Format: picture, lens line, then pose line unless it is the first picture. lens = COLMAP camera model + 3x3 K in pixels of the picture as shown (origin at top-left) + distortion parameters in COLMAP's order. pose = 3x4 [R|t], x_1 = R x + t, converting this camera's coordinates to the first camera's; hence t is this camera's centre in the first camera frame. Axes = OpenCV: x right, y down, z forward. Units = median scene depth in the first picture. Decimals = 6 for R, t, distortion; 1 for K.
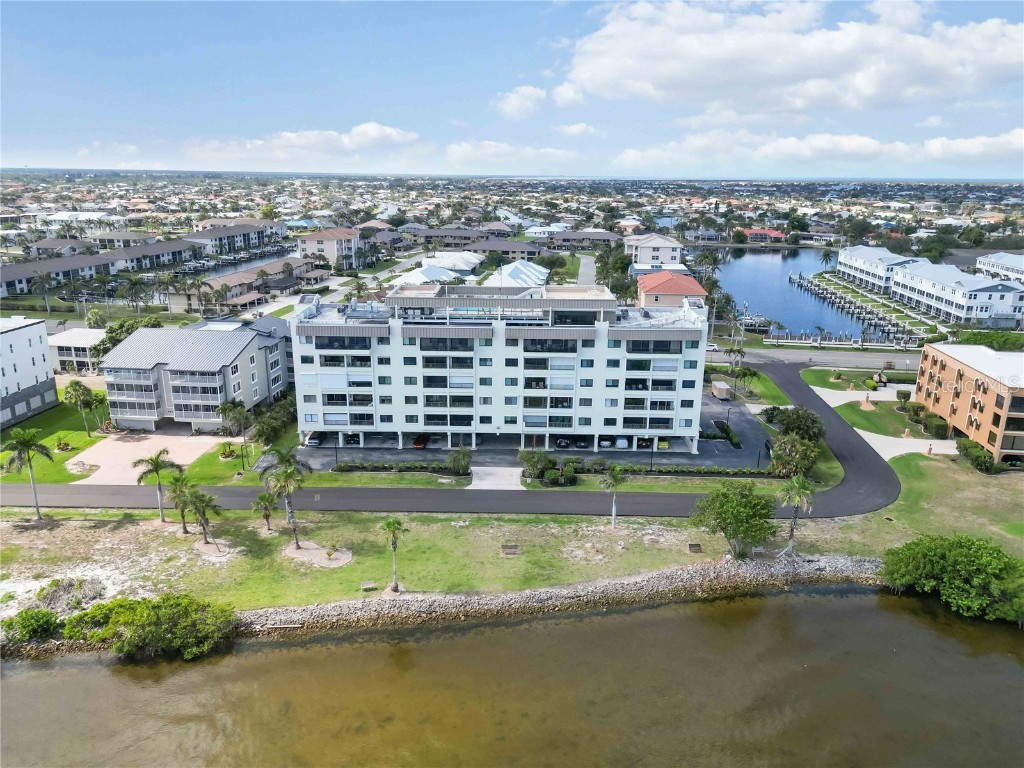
lens RADIAL K [[717.6, 0, 509.6], [0, 717.6, 382.6], [0, 0, 1]] dist [0.065281, -0.066070]
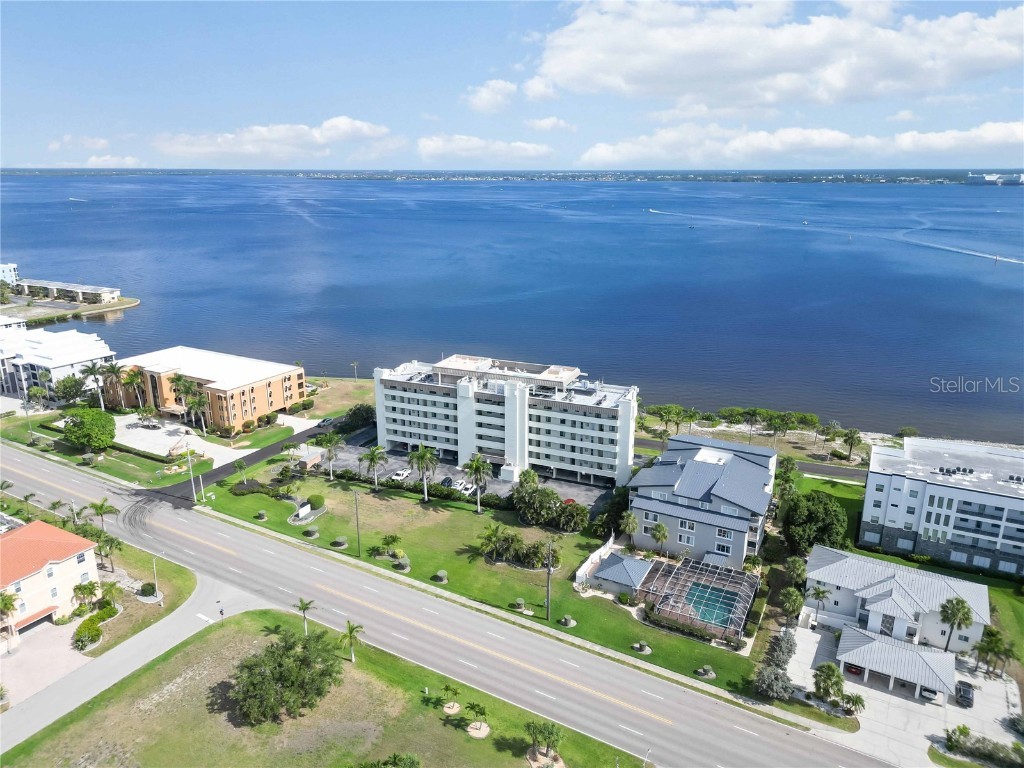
lens RADIAL K [[717.6, 0, 509.6], [0, 717.6, 382.6], [0, 0, 1]] dist [0.065281, -0.066070]
pose [[-0.924062, -0.118035, 0.363562, -0.600683], [0.097252, 0.847230, 0.522248, -0.929149], [-0.369664, 0.517947, -0.771414, 2.260457]]
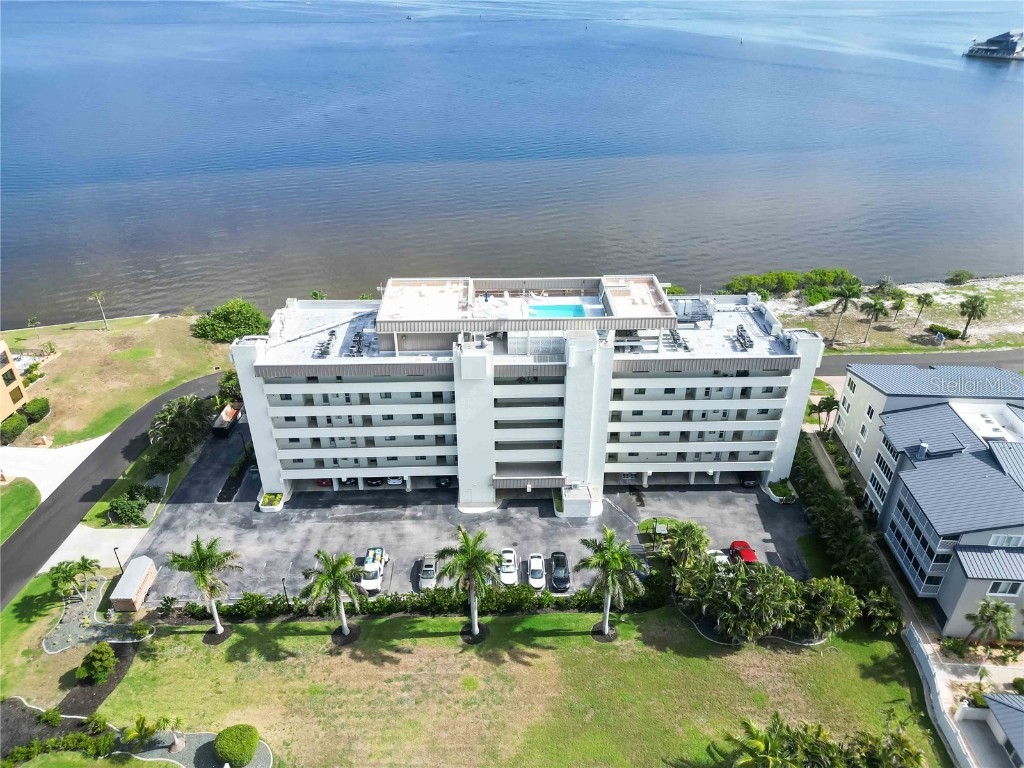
lens RADIAL K [[724.7, 0, 509.2], [0, 724.7, 382.7], [0, 0, 1]] dist [0.024511, -0.001589]
pose [[-0.999140, 0.014873, -0.038708, 0.038165], [-0.017895, 0.687414, 0.726045, -0.636191], [0.037407, 0.726113, -0.686557, 1.629329]]
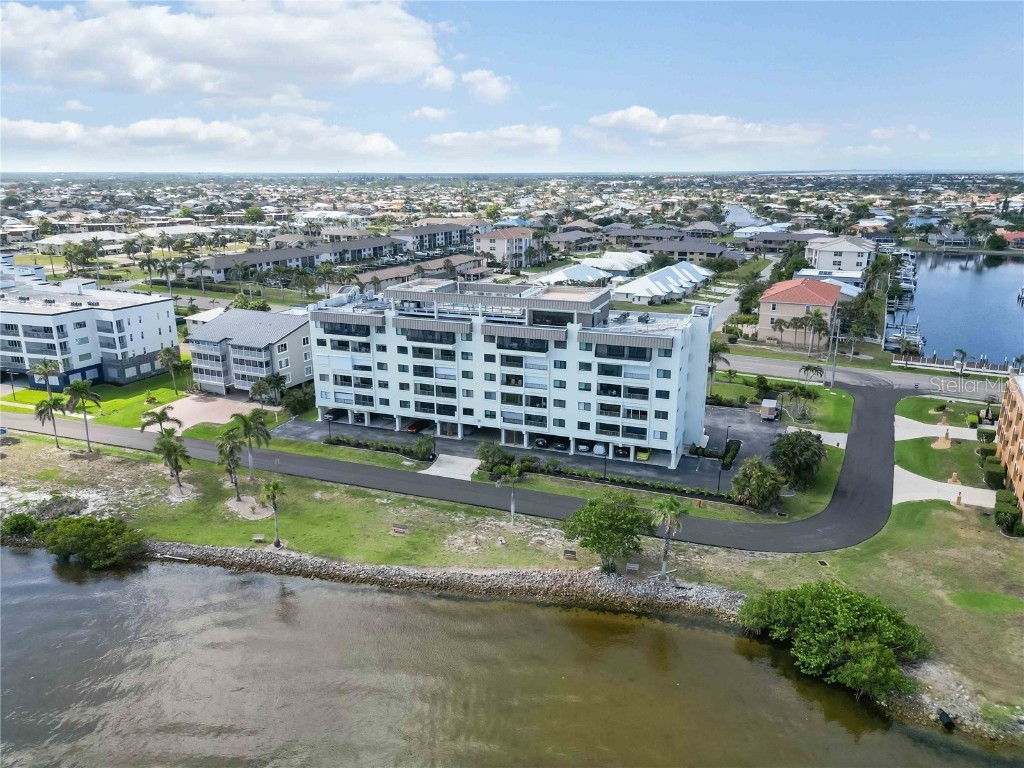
lens RADIAL K [[732.6, 0, 509.1], [0, 732.6, 383.5], [0, 0, 1]] dist [0.073428, -0.079055]
pose [[0.938371, 0.083588, -0.335369, 0.376356], [-0.084471, 0.996354, 0.011981, -0.006634], [0.335148, 0.017086, 0.942011, 0.018099]]
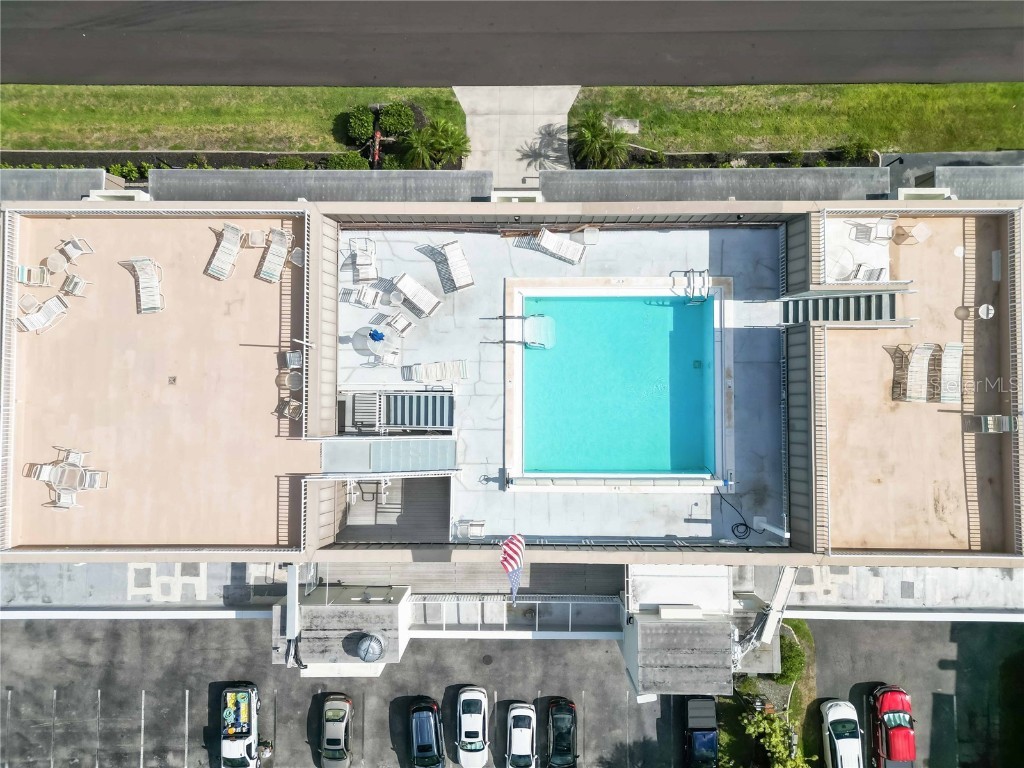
lens RADIAL K [[717.6, 0, 509.6], [0, 717.6, 382.6], [0, 0, 1]] dist [0.065281, -0.066070]
pose [[-0.999910, 0.013127, 0.002906, -0.011488], [-0.000421, -0.246636, 0.969108, -0.337721], [0.013438, 0.969019, 0.246619, 0.964630]]
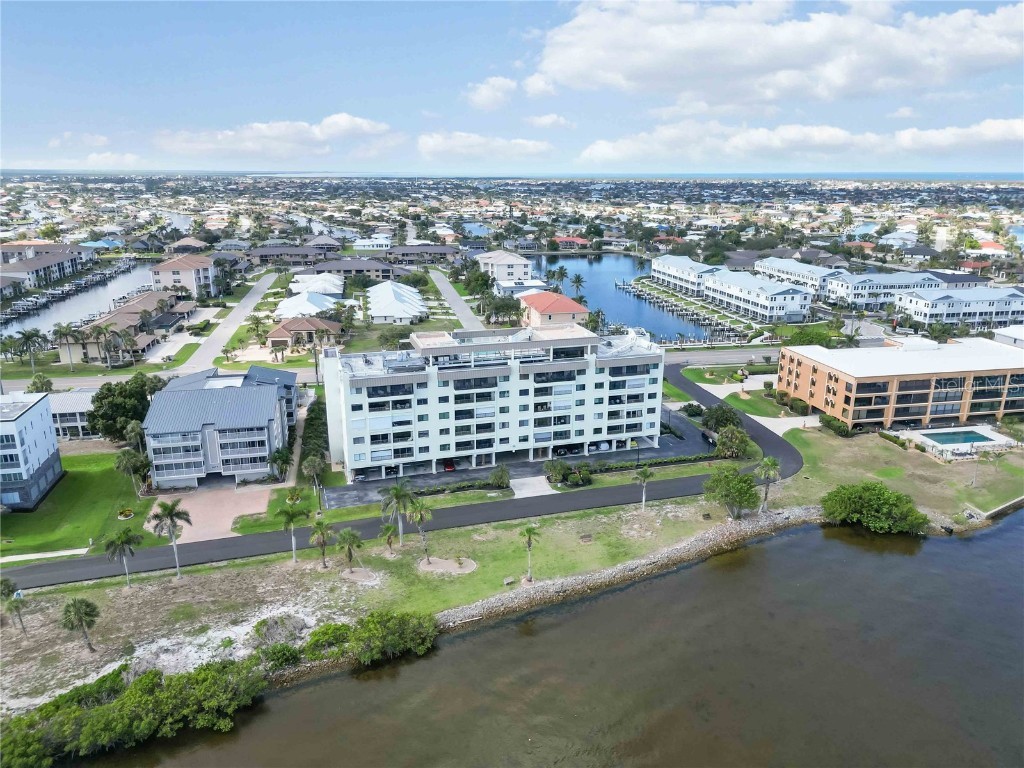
lens RADIAL K [[717.6, 0, 509.6], [0, 717.6, 382.6], [0, 0, 1]] dist [0.065281, -0.066070]
pose [[0.951844, -0.093632, 0.291936, -0.373384], [0.091940, 0.995573, 0.019540, -0.070310], [-0.292473, 0.008242, 0.956238, -0.175274]]
